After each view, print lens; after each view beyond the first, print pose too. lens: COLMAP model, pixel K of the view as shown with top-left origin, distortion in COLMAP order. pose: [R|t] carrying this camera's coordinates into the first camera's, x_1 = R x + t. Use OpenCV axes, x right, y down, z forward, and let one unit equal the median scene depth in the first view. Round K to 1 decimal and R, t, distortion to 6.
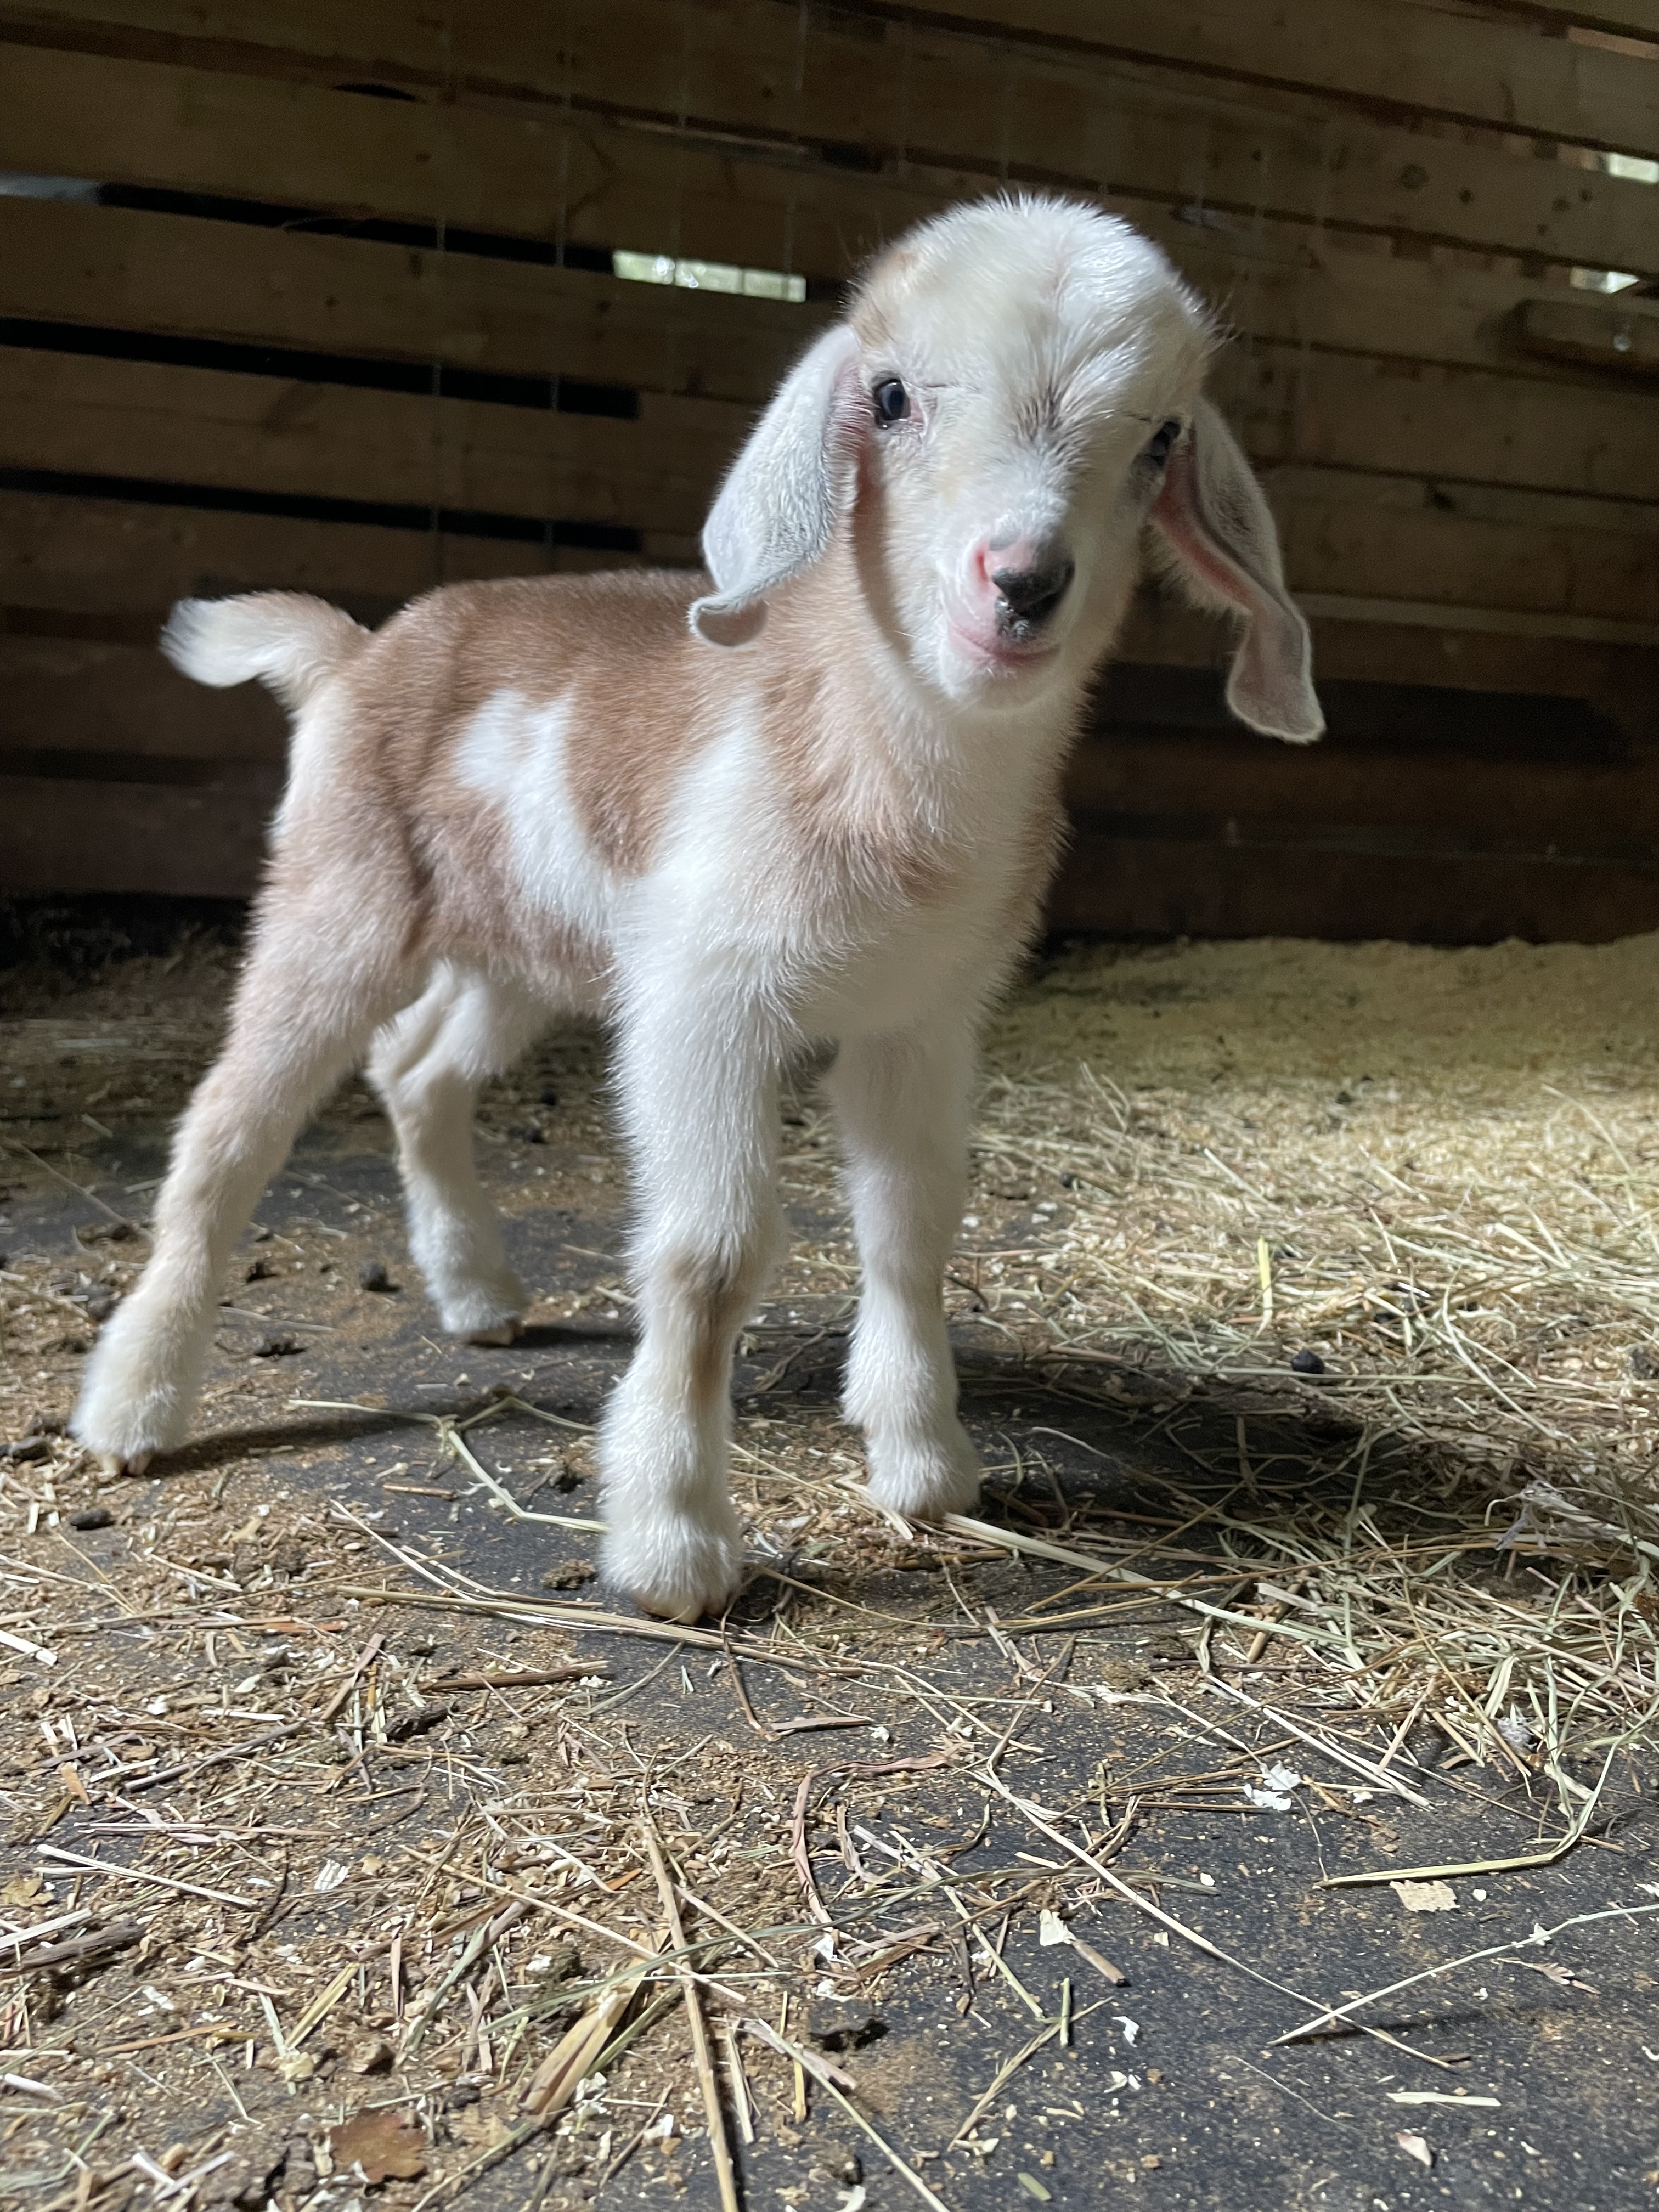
lens RADIAL K [[1656.1, 0, 822.7], [0, 1656.1, 1116.2], [0, 0, 1]] dist [0.052669, -0.084337]
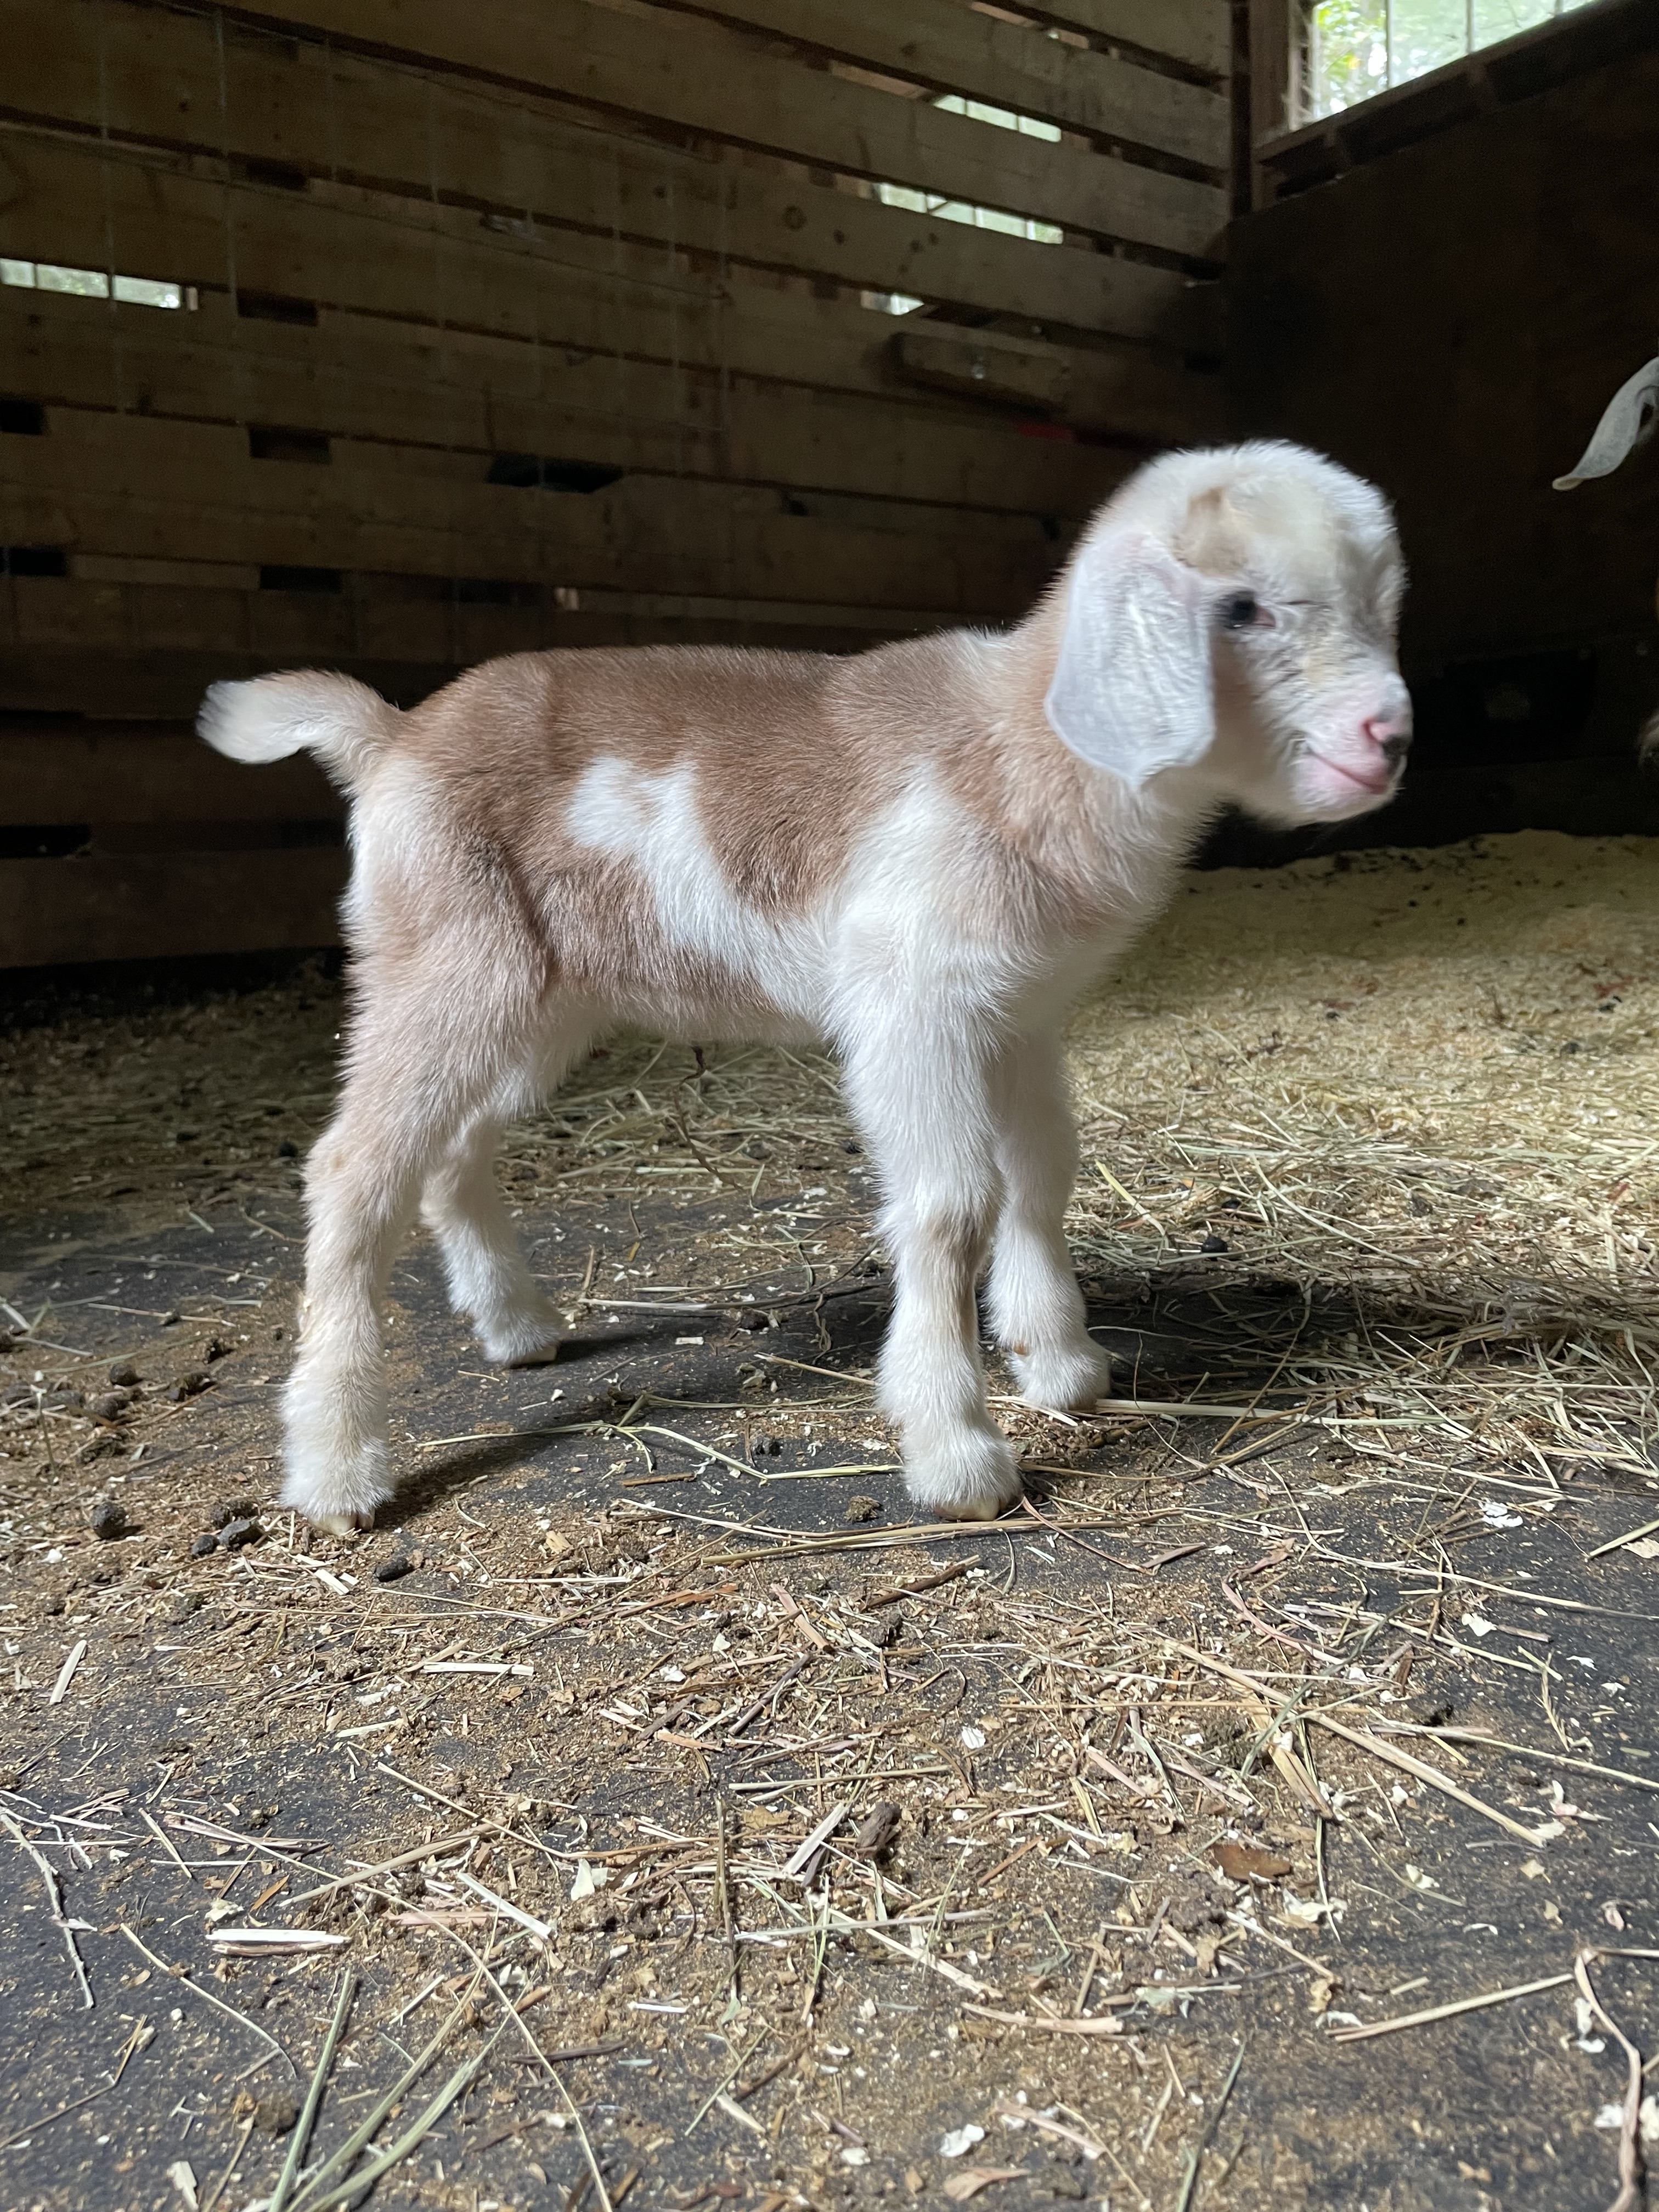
lens RADIAL K [[1658.7, 0, 835.4], [0, 1658.7, 1085.2], [0, 0, 1]] dist [0.079795, -0.117982]
pose [[0.924934, -0.134247, 0.355634, -0.435888], [0.140716, 0.990020, 0.007745, -0.022679], [-0.353124, 0.042880, 0.934593, -0.073518]]
